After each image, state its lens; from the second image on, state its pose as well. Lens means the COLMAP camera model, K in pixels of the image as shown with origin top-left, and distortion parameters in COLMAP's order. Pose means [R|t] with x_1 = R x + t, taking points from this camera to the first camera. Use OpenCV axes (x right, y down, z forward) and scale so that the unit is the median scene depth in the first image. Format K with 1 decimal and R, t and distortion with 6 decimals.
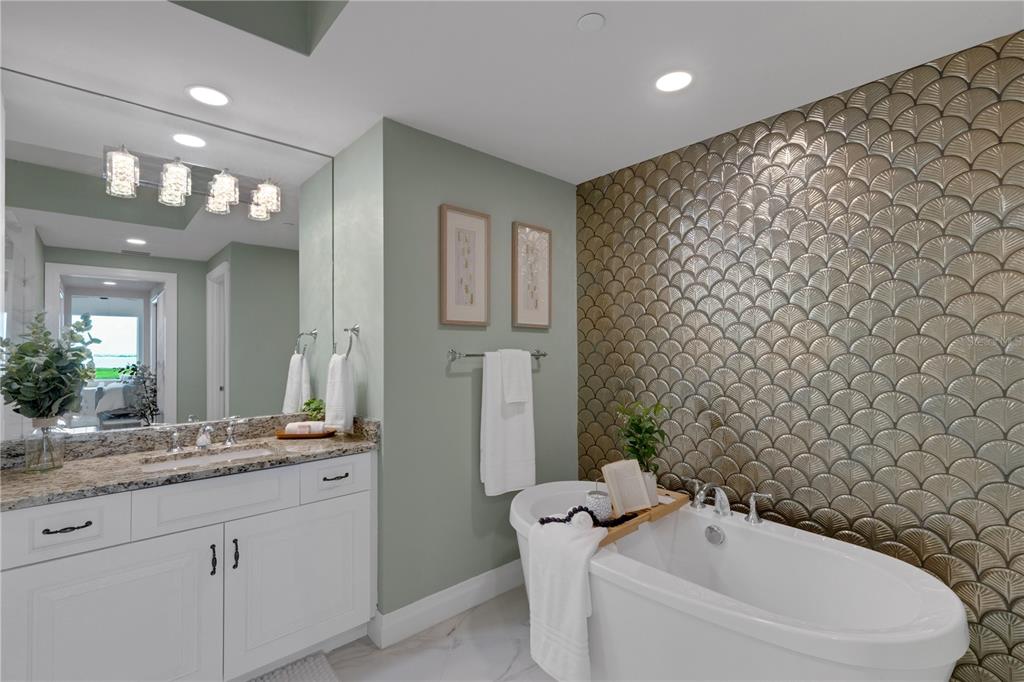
lens RADIAL K [[478.5, 0, 513.8], [0, 478.5, 342.2], [0, 0, 1]] dist [0.003776, 0.001479]
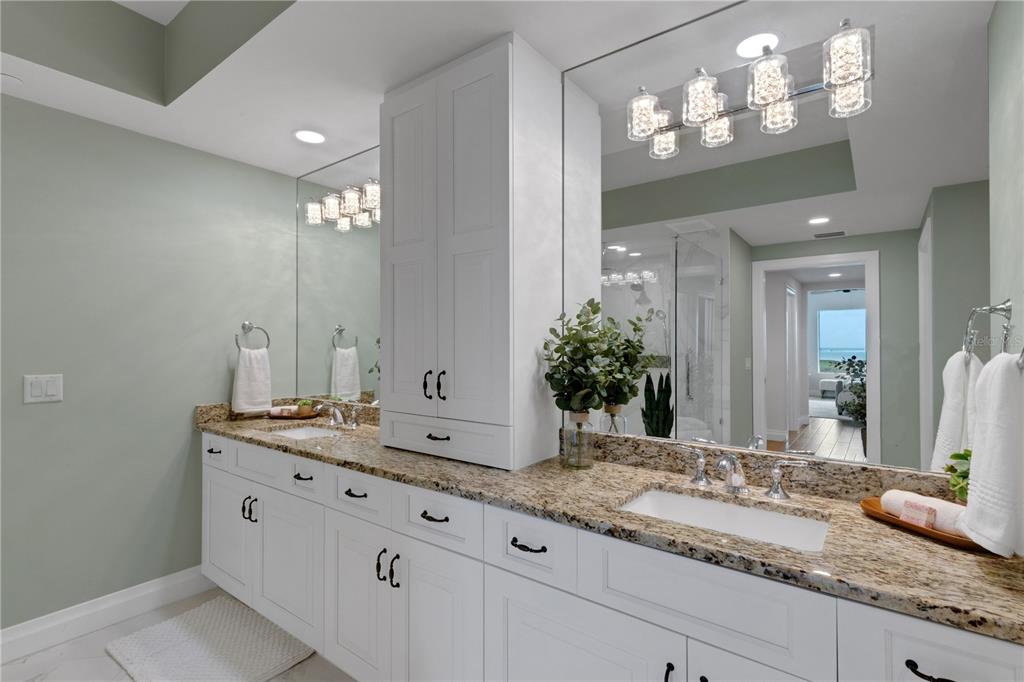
lens RADIAL K [[478.5, 0, 517.6], [0, 478.5, 335.8], [0, 0, 1]] dist [0.003776, 0.001479]
pose [[0.198053, -0.006554, -0.980169, -0.060344], [0.005013, 0.999971, -0.005674, 0.010329], [0.980179, -0.003790, 0.198080, 0.584352]]
